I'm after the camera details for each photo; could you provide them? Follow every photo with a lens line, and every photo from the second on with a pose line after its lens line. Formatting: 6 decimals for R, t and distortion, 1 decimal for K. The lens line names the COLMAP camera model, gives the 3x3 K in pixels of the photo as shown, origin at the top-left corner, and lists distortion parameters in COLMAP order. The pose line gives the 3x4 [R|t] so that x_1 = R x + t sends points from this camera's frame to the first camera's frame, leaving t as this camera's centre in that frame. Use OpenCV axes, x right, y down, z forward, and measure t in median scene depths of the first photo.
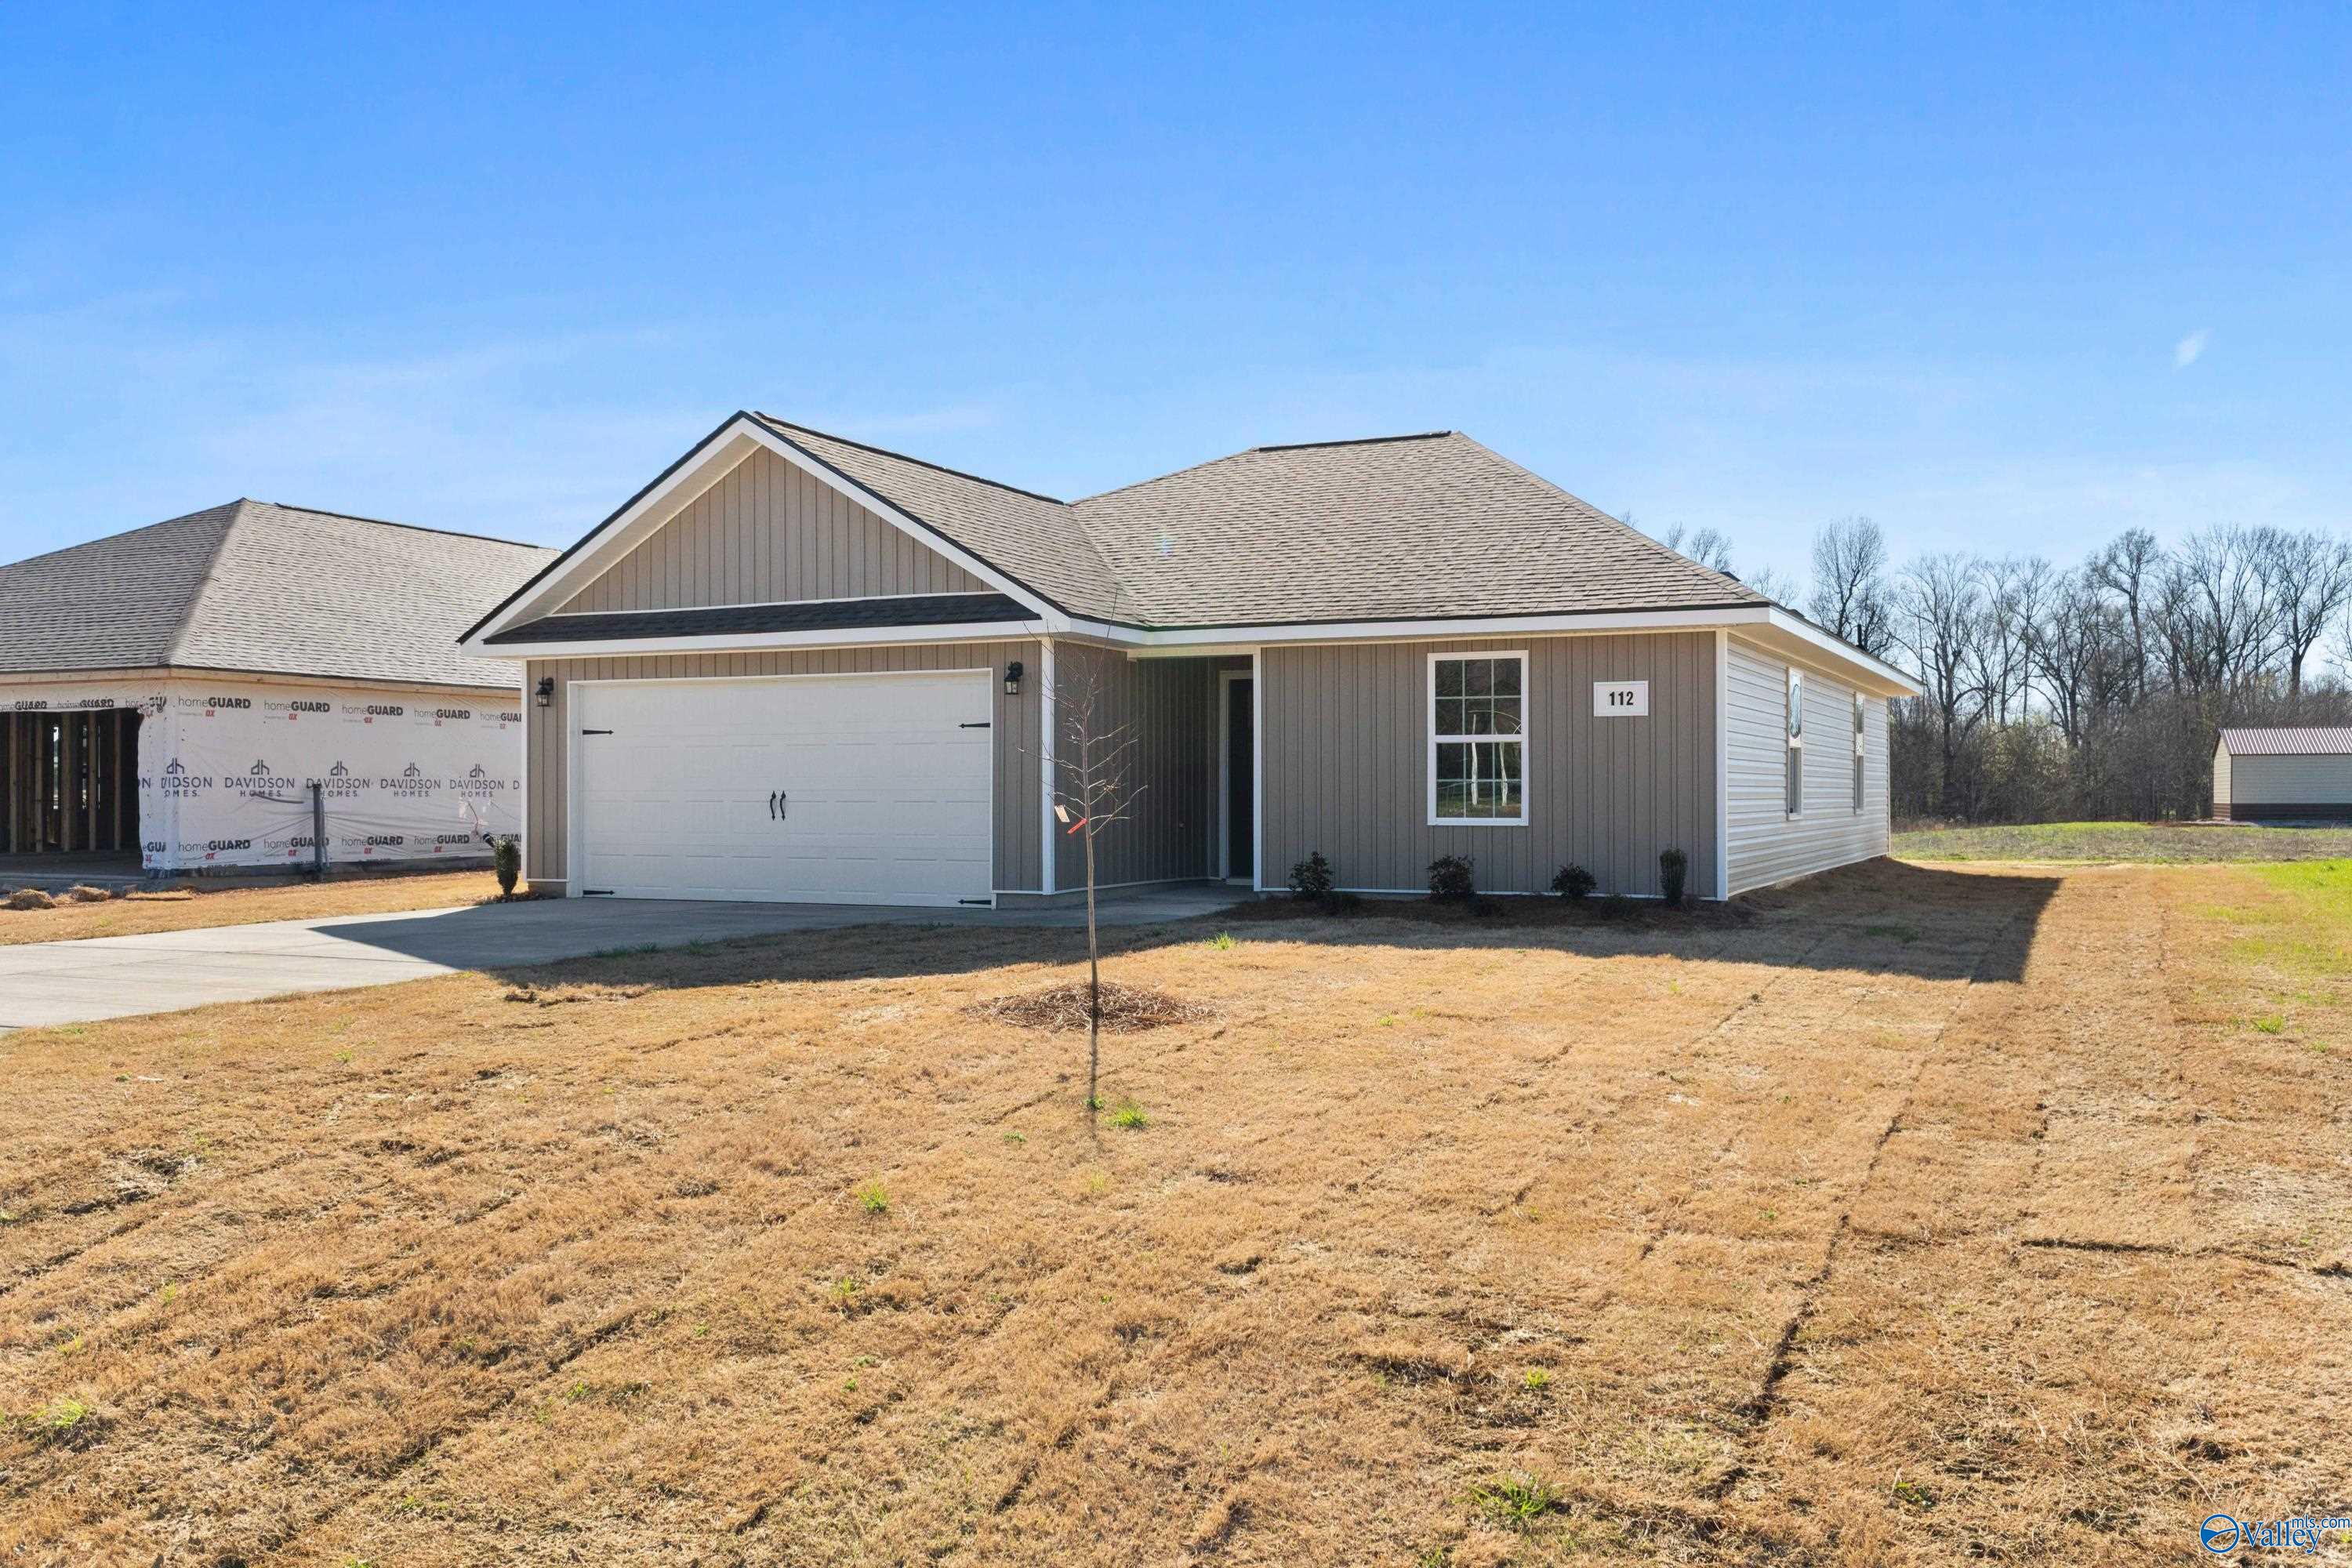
lens RADIAL K [[1998.4, 0, 1205.1], [0, 1998.4, 789.6], [0, 0, 1]] dist [0.003821, -0.001083]
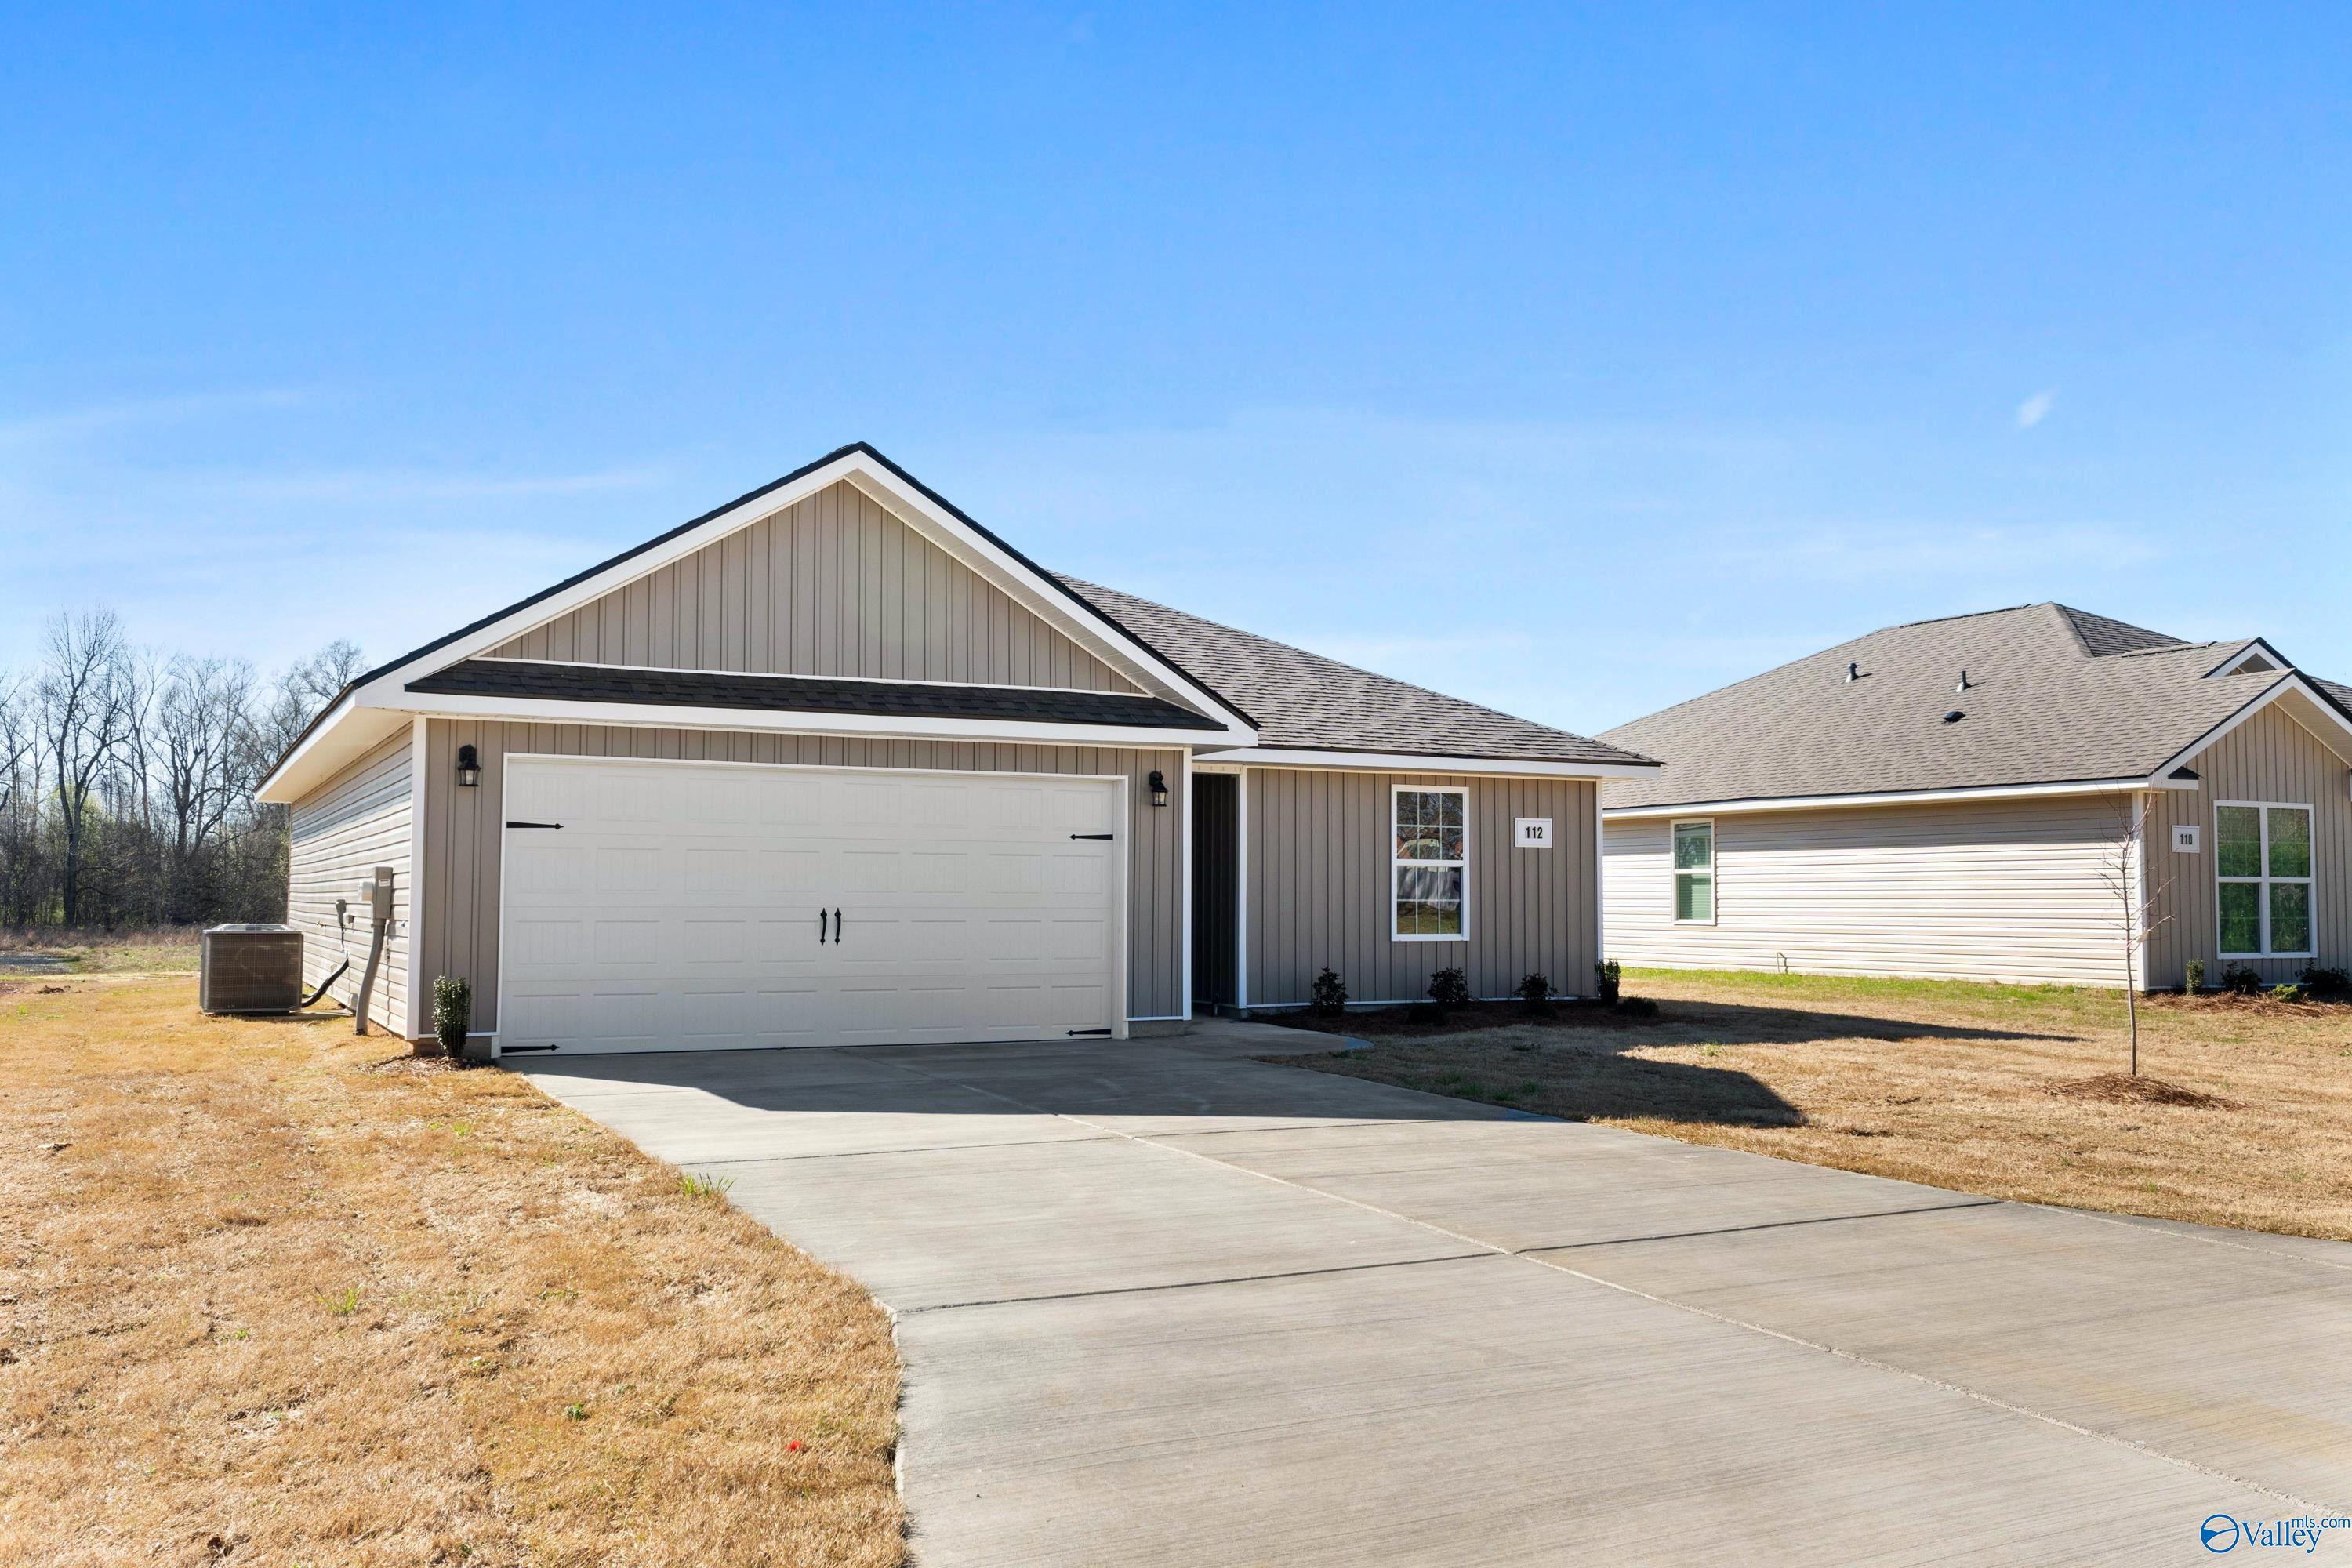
lens RADIAL K [[1998.4, 0, 1205.1], [0, 1998.4, 789.6], [0, 0, 1]] dist [0.003821, -0.001083]
pose [[0.604289, 0.047805, 0.795330, -0.824791], [-0.006151, 0.998449, -0.055341, -0.003819], [-0.796742, 0.028550, 0.603645, 0.418968]]
